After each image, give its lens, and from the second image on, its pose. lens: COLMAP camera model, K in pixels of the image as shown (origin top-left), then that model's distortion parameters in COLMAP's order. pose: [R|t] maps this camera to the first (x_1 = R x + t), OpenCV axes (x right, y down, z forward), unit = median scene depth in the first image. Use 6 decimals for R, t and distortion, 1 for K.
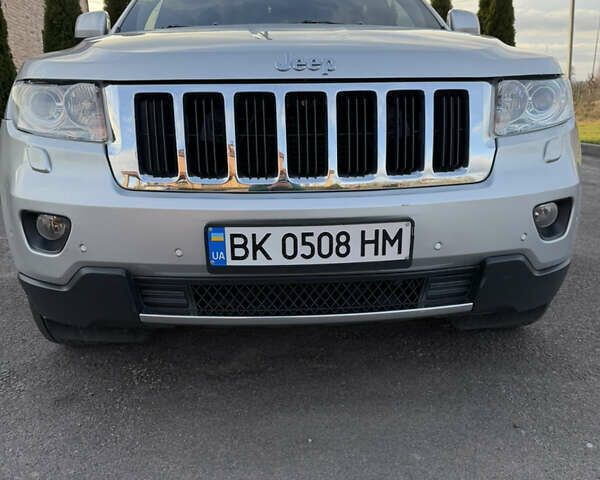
lens RADIAL K [[665.9, 0, 301.9], [0, 665.9, 259.4], [0, 0, 1]] dist [0.022034, -0.013165]
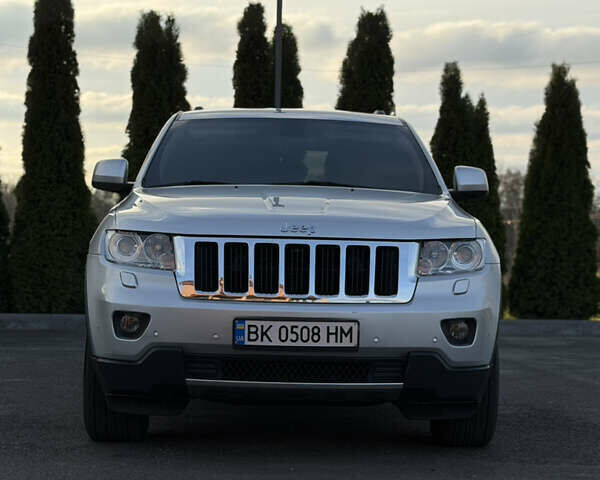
lens RADIAL K [[1397.7, 0, 300.0], [0, 1397.7, 240.0], [0, 0, 1]] dist [0.009808, 0.232856]
pose [[0.998643, 0.034115, -0.039354, 0.149679], [-0.043067, 0.965818, -0.255618, 0.633431], [0.029289, 0.256966, 0.965976, -2.385253]]
